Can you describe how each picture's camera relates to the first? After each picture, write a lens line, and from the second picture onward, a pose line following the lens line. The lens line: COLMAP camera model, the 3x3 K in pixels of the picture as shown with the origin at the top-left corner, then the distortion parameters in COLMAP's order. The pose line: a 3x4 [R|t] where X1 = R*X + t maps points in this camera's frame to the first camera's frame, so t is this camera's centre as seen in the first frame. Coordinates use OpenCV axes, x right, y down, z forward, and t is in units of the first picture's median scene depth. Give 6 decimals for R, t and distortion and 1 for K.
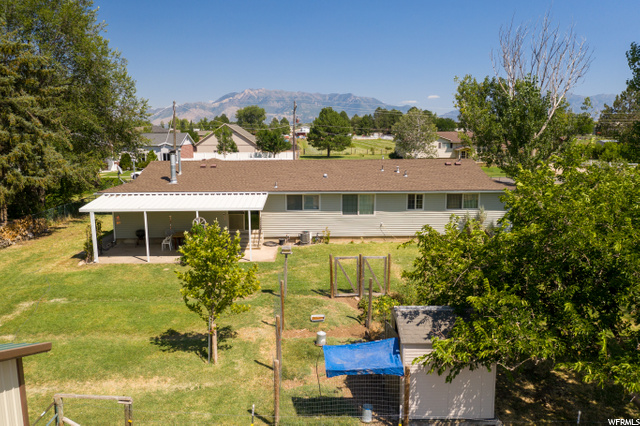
lens RADIAL K [[500.7, 0, 318.6], [0, 500.7, 215.6], [0, 0, 1]] dist [-0.012894, 0.001094]
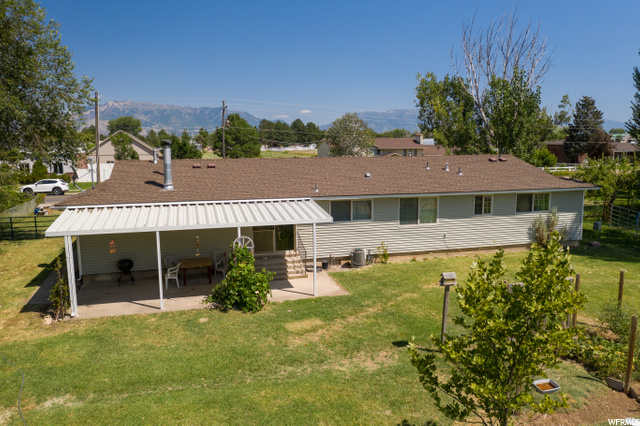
lens RADIAL K [[500.7, 0, 318.6], [0, 500.7, 215.6], [0, 0, 1]] dist [-0.012894, 0.001094]
pose [[0.968752, -0.037200, 0.245227, -0.262829], [0.043971, 0.998786, -0.022190, -0.004377], [-0.244104, 0.032280, 0.969212, 0.283328]]
